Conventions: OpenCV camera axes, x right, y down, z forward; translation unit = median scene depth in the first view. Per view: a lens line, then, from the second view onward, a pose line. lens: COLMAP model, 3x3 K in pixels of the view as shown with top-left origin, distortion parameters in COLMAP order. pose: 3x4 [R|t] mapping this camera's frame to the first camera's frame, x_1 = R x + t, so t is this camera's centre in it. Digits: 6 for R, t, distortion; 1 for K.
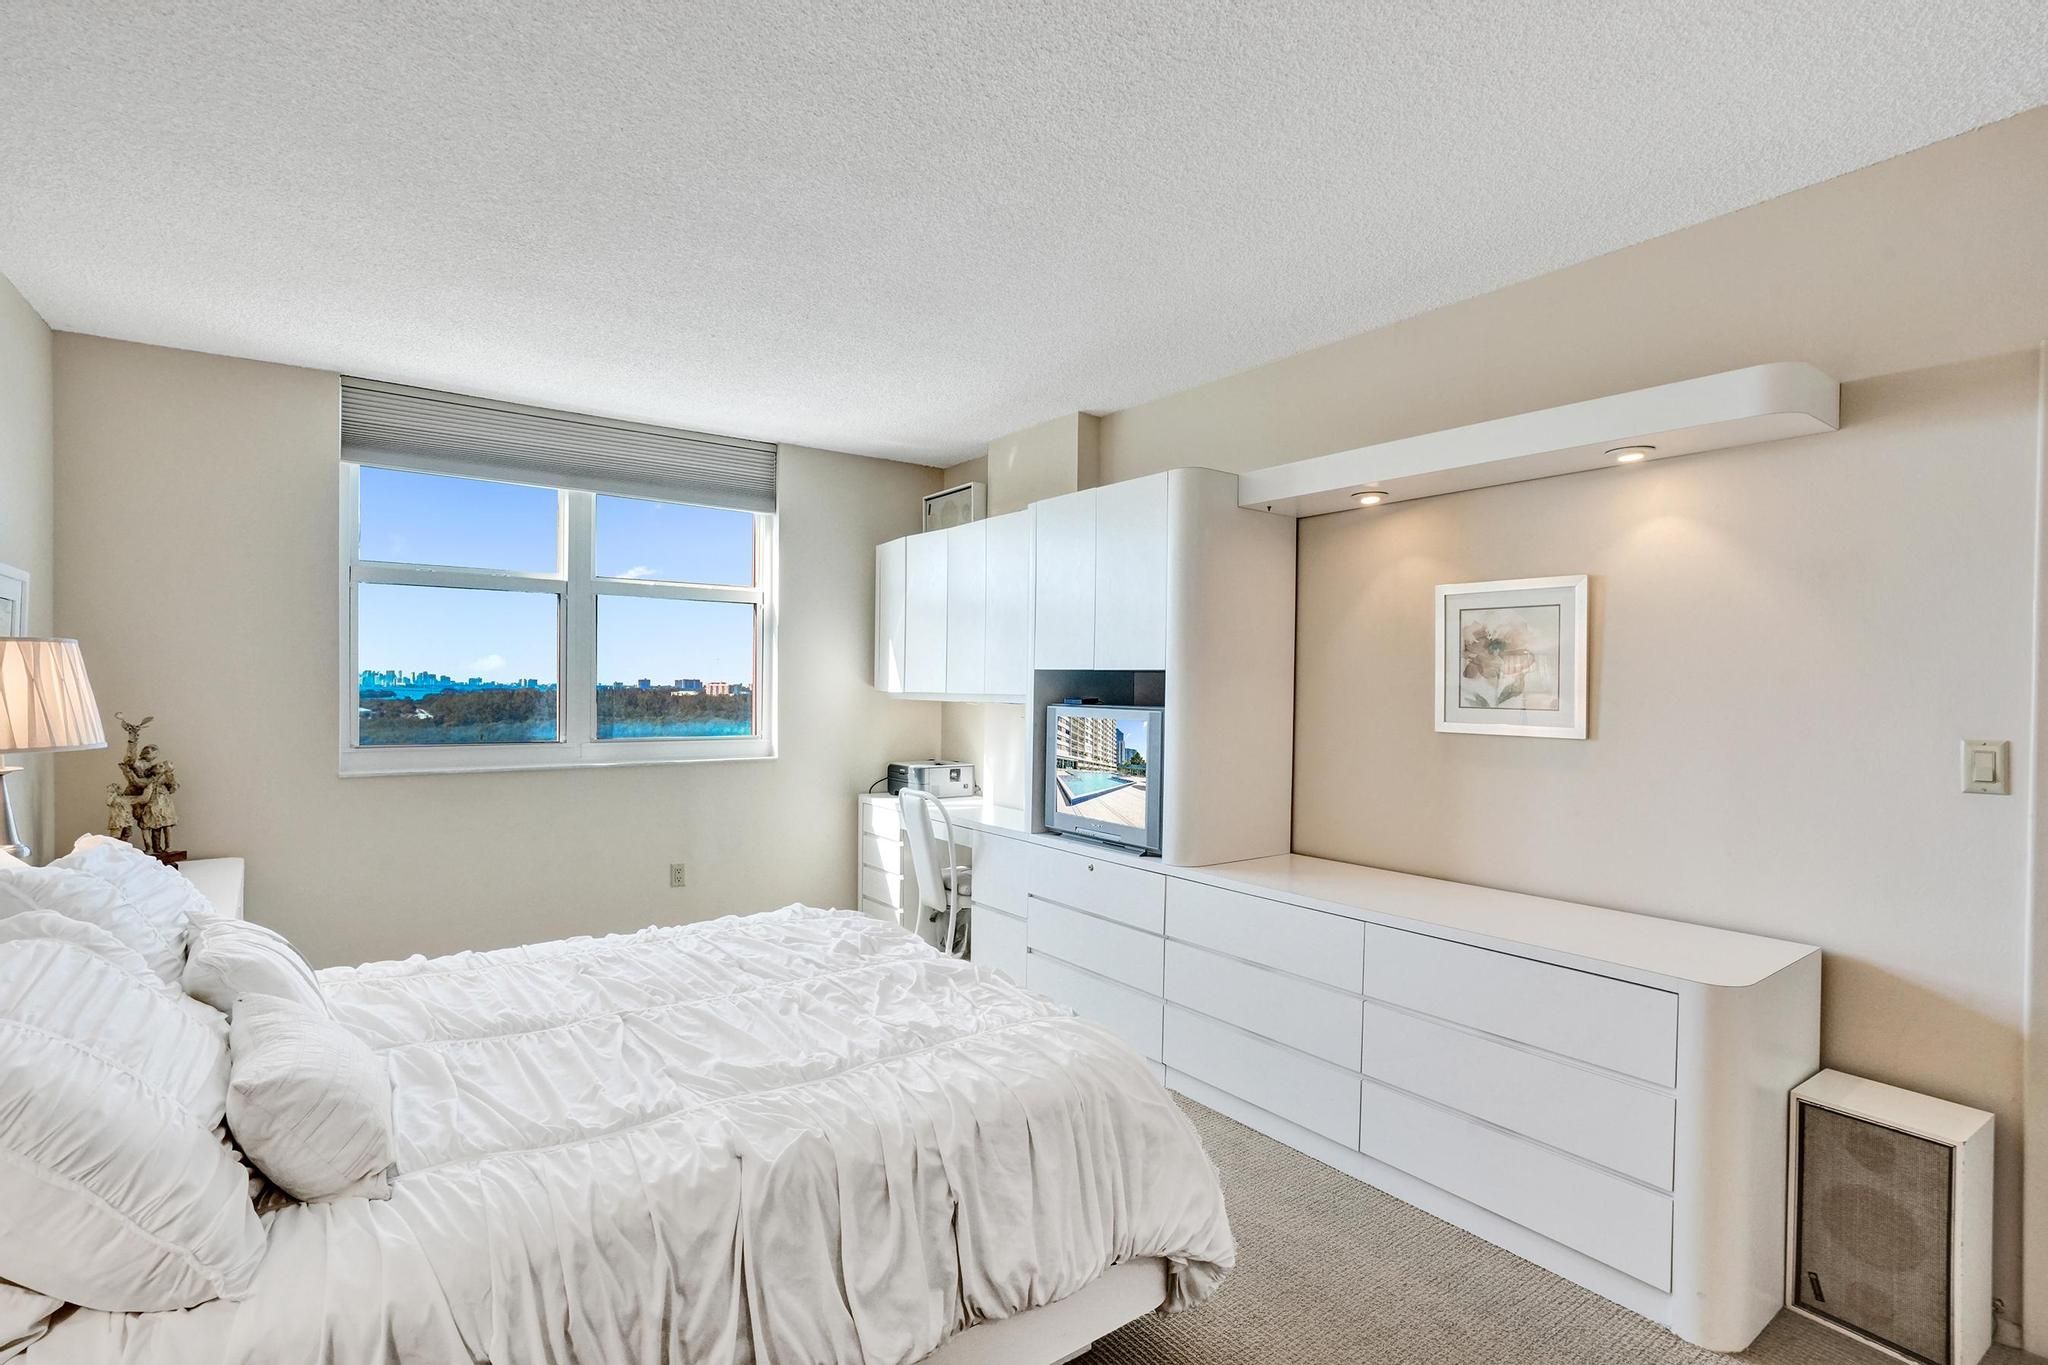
lens RADIAL K [[969.0, 0, 975.2], [0, 969.0, 689.4], [0, 0, 1]] dist [0.001728, 0.000371]
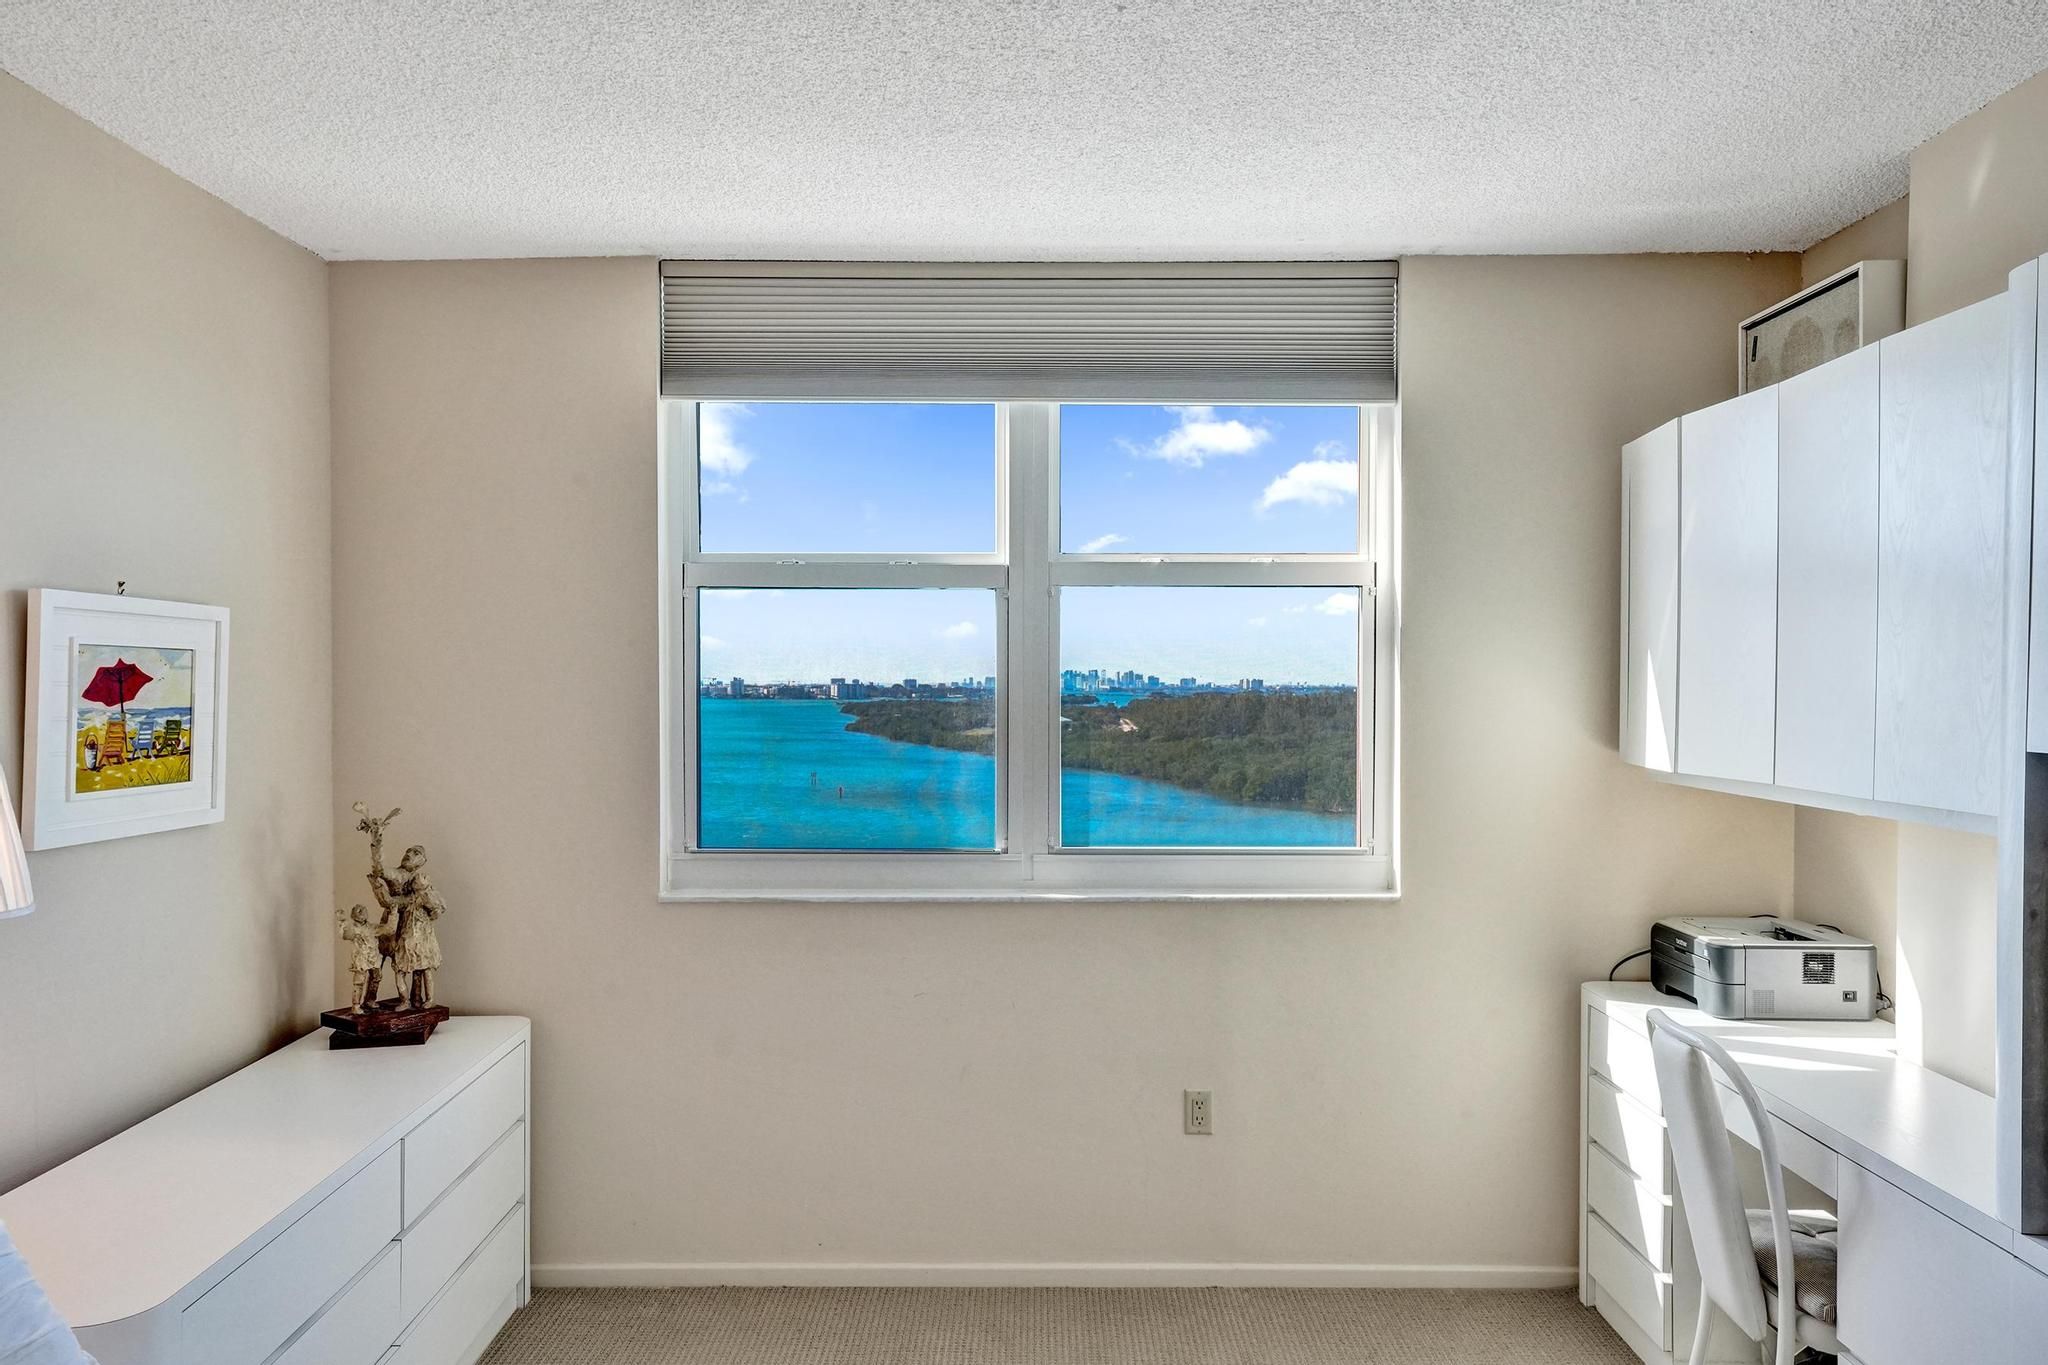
lens RADIAL K [[1394.6, 0, 1015.2], [0, 1394.6, 701.4], [0, 0, 1]] dist [0.020569, 0.003804]
pose [[0.822667, -0.001558, -0.568522, 0.051013], [0.006156, 0.999962, 0.006167, -0.043199], [0.568490, -0.008573, 0.822645, 0.384902]]
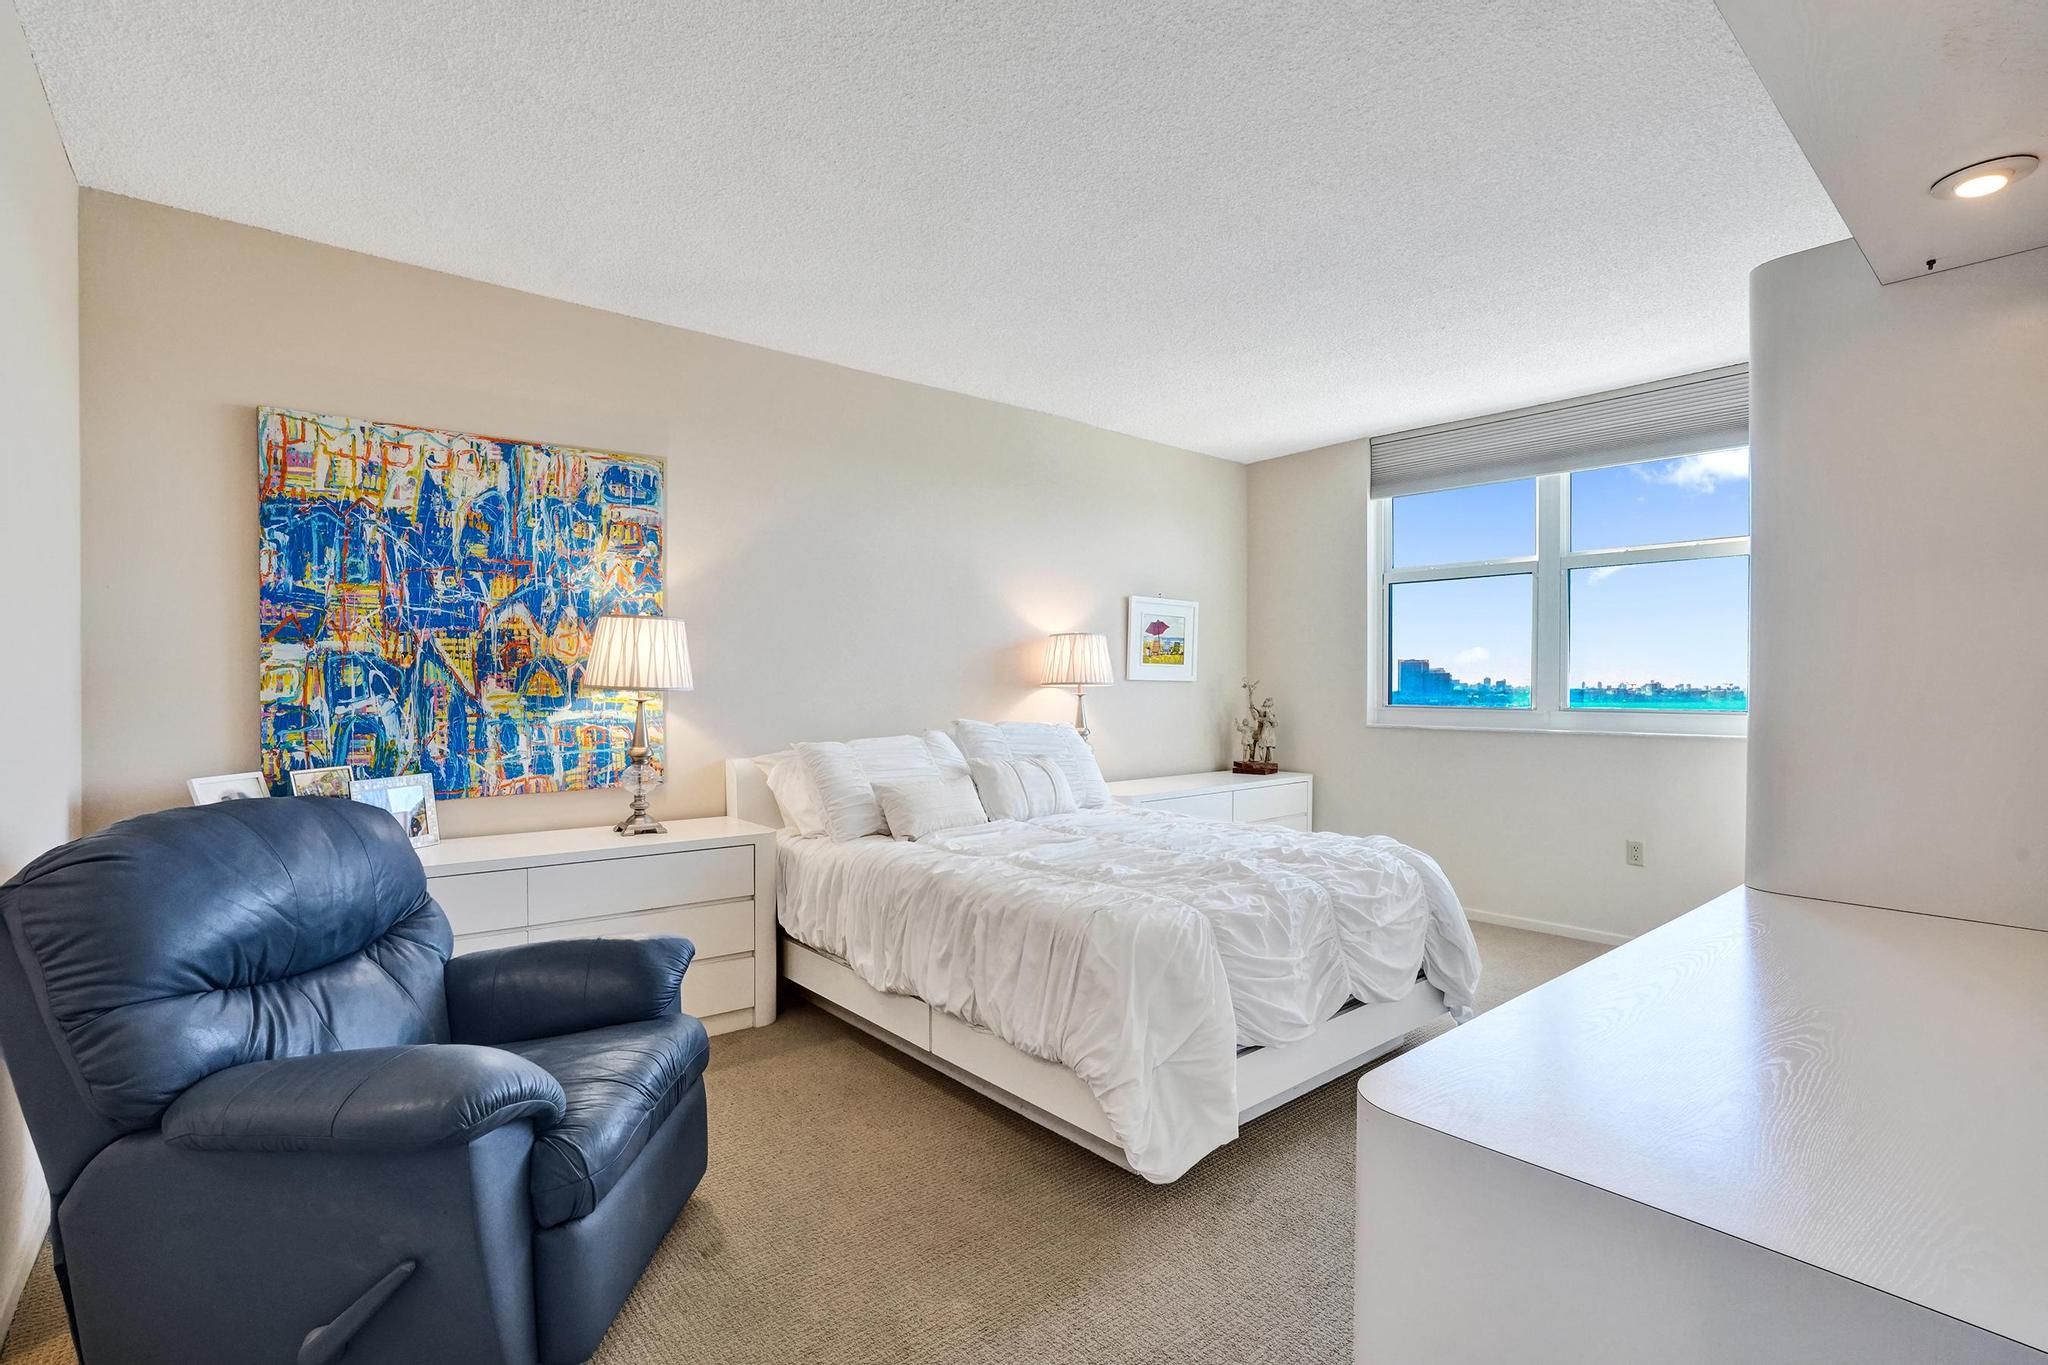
lens RADIAL K [[948.5, 0, 1021.6], [0, 948.5, 673.2], [0, 0, 1]] dist [-0.068435, 0.023272]
pose [[0.101630, -0.023888, -0.994535, 0.635389], [-0.007401, 0.999666, -0.024768, 0.051236], [0.994795, 0.009878, 0.101419, 0.371416]]
